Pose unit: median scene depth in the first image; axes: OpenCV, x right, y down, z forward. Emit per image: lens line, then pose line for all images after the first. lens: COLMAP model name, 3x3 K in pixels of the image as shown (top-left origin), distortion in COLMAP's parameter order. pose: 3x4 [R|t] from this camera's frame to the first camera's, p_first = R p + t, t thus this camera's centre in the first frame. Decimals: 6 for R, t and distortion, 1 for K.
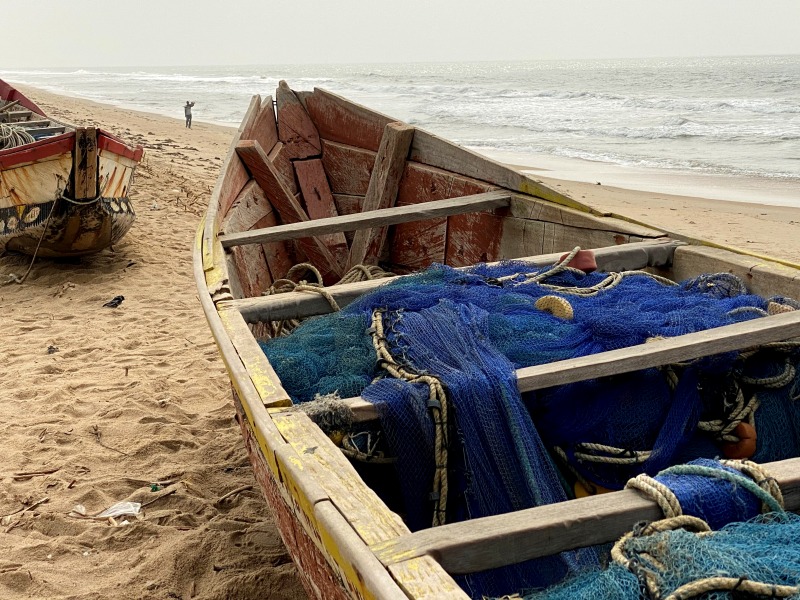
lens RADIAL K [[1638.8, 0, 400.0], [0, 1638.8, 300.1], [0, 0, 1]] dist [0.141813, 0.000000]
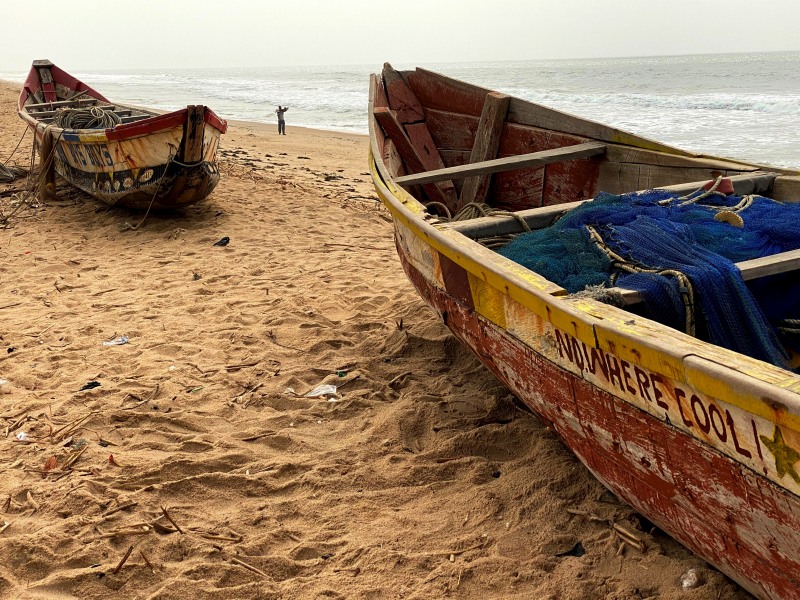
lens RADIAL K [[1255.5, 0, 400.2], [0, 1255.5, 301.3], [0, 0, 1]] dist [0.144512, 0.000000]
pose [[0.997629, -0.019207, 0.066090, -0.154788], [0.016587, 0.999063, 0.039965, 0.016245], [-0.066796, -0.038774, 0.997013, 0.009493]]
